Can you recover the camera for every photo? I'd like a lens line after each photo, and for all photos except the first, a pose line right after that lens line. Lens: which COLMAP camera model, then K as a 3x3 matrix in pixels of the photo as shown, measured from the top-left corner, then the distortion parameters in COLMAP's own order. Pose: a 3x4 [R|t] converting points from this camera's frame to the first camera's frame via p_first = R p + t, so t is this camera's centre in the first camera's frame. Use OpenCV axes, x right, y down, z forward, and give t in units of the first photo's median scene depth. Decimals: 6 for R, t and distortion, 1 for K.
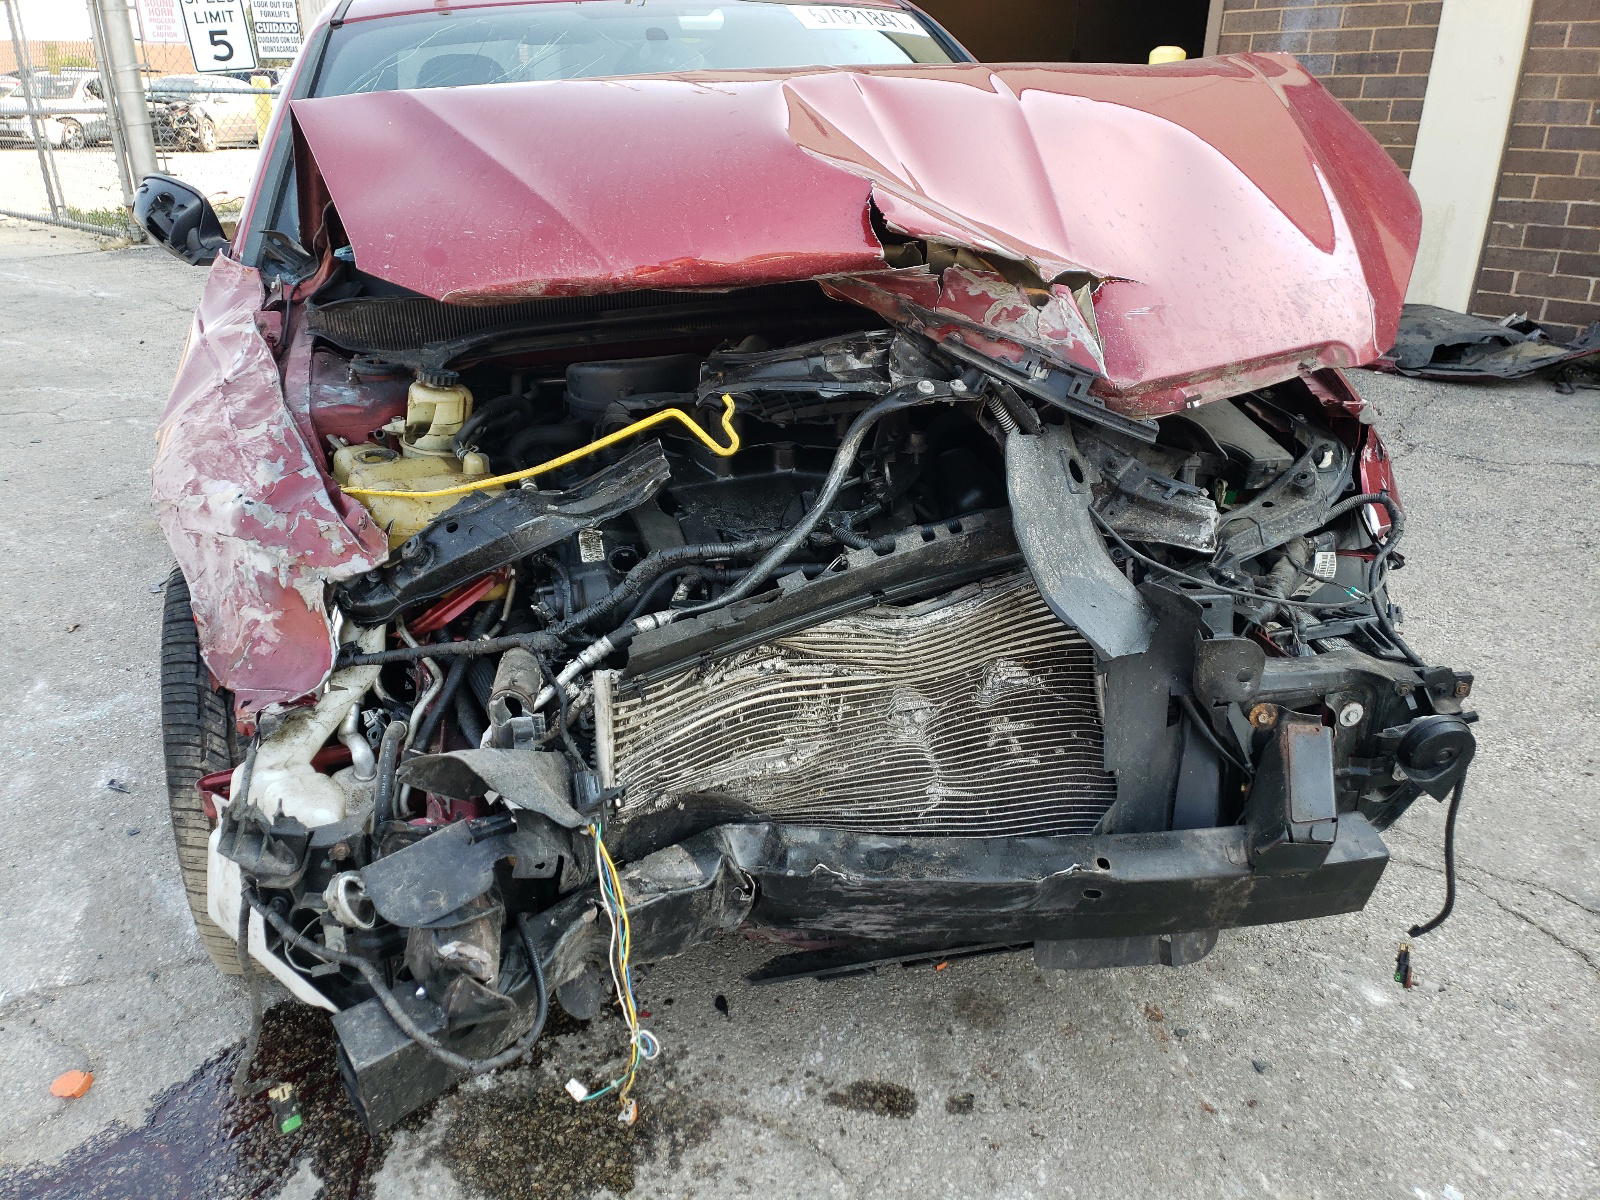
lens RADIAL K [[1251.2, 0, 800.0], [0, 1251.2, 600.0], [0, 0, 1]] dist [0.132559, -0.151653]
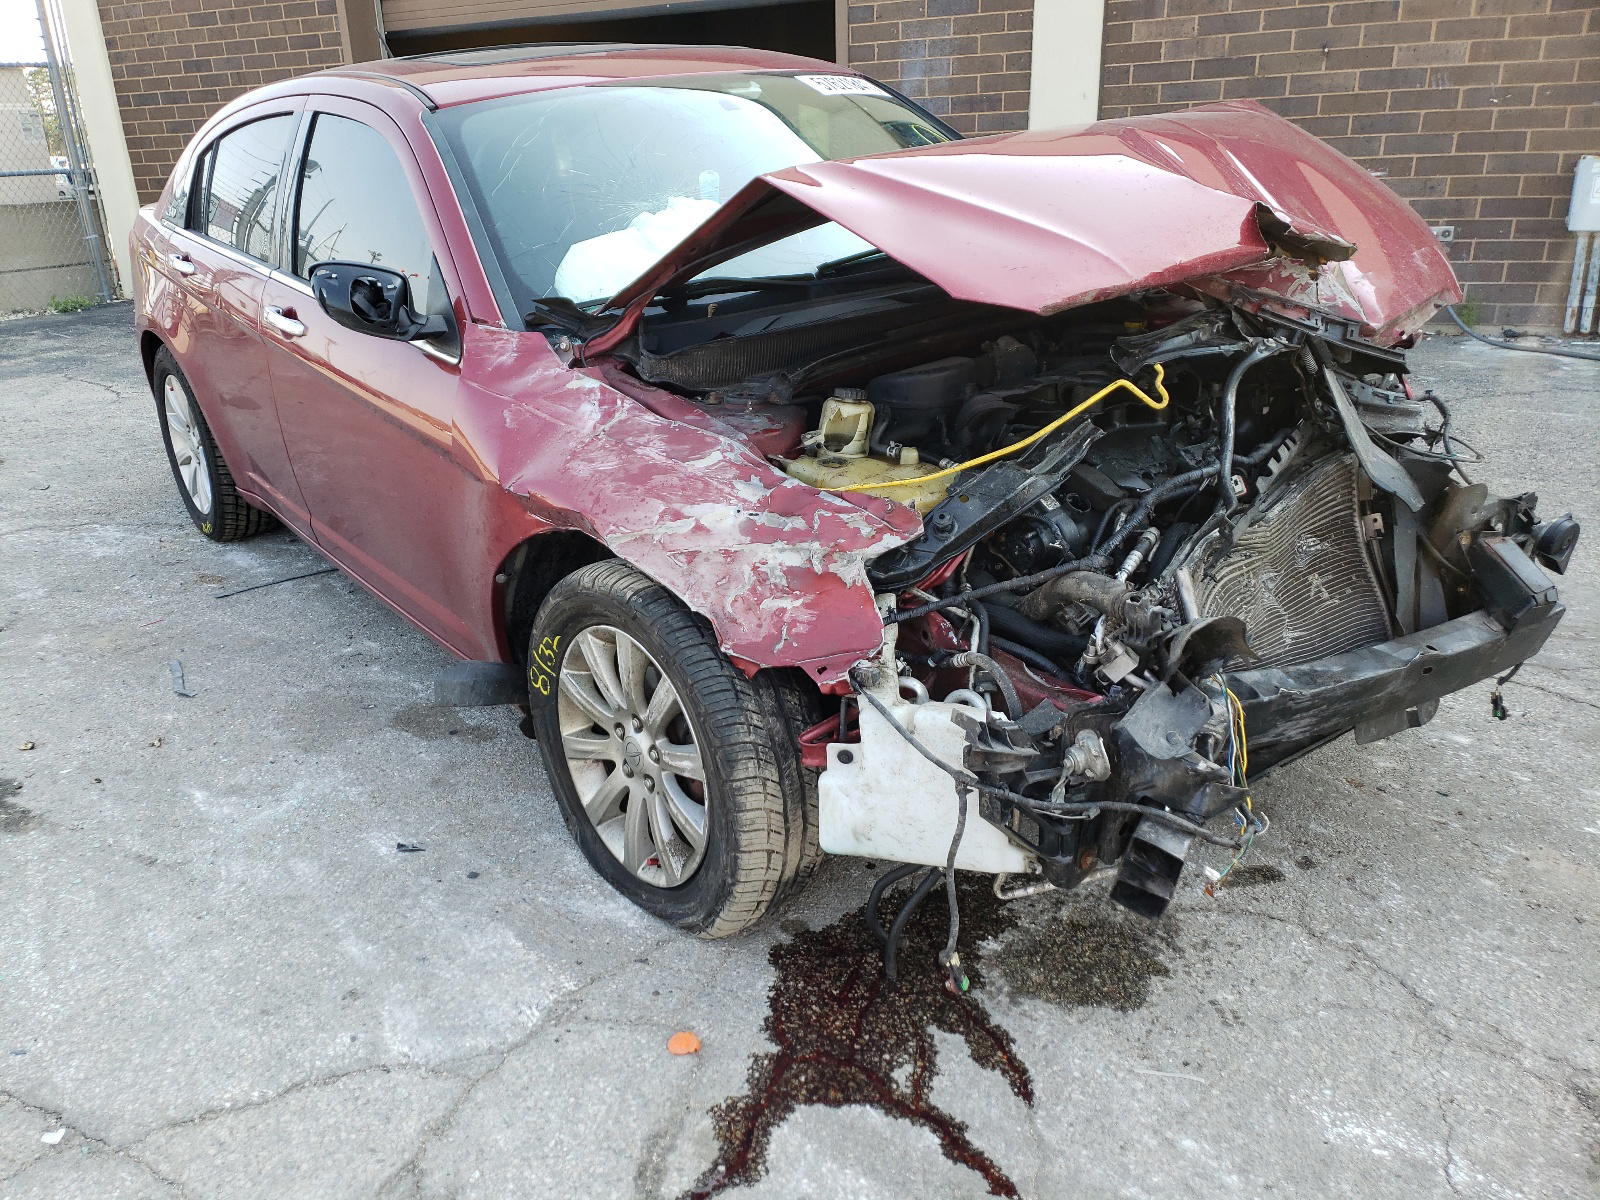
lens RADIAL K [[1251.2, 0, 800.0], [0, 1251.2, 600.0], [0, 0, 1]] dist [0.132559, -0.151653]
pose [[0.916047, -0.178757, 0.359031, -0.878905], [0.188649, 0.982015, 0.007607, 0.002428], [-0.353933, 0.060763, 0.933295, -0.119143]]
